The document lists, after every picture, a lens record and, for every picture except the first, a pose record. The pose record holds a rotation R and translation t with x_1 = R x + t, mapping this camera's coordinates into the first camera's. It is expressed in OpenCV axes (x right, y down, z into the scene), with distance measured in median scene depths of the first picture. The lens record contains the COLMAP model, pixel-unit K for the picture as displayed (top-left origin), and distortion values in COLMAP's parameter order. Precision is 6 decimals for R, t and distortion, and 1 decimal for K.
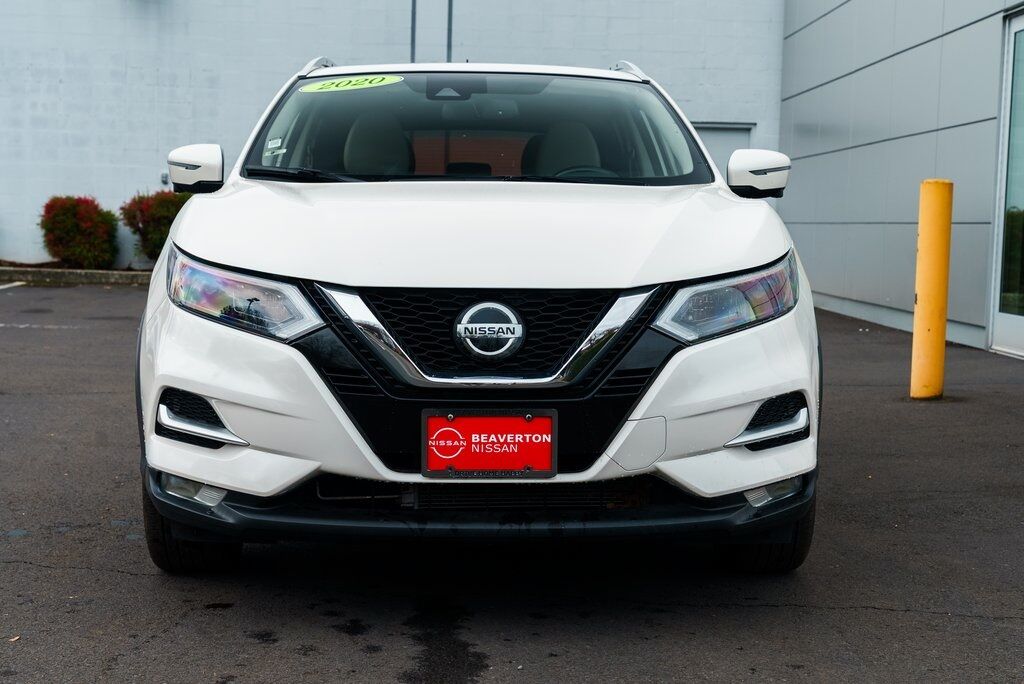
lens RADIAL K [[1497.1, 0, 512.0], [0, 1497.1, 342.0], [0, 0, 1]] dist [0.010339, 0.089548]
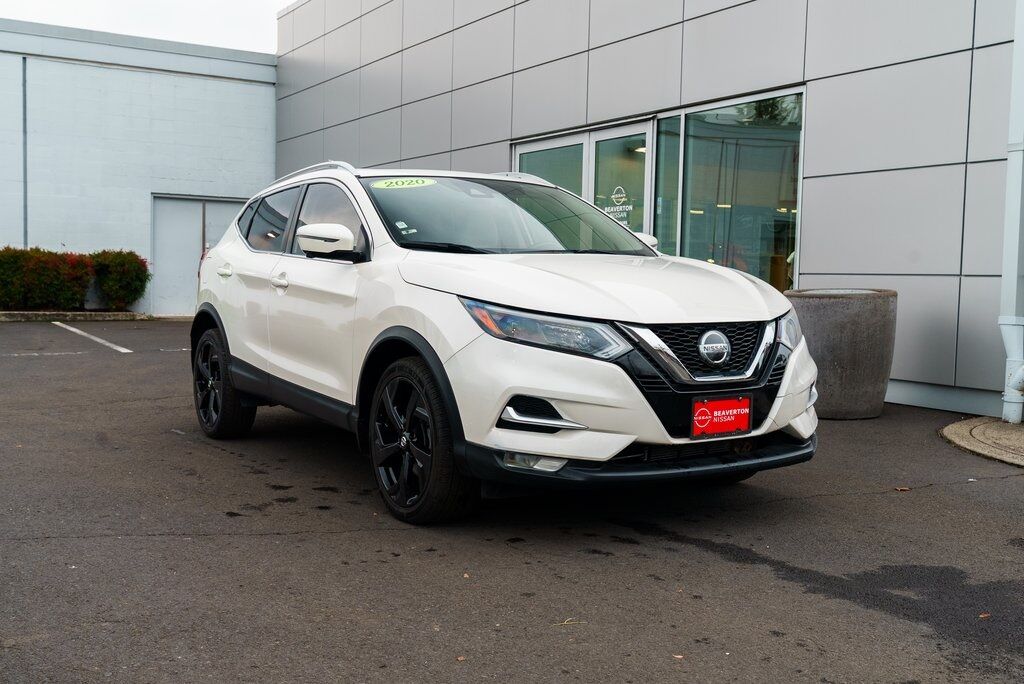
lens RADIAL K [[1024.3, 0, 512.0], [0, 1024.3, 342.0], [0, 0, 1]] dist [0.046317, -0.018736]
pose [[0.874319, -0.036400, 0.483985, -0.756904], [0.038884, 0.999232, 0.004909, -0.028602], [-0.483792, 0.014527, 0.875063, 0.116370]]
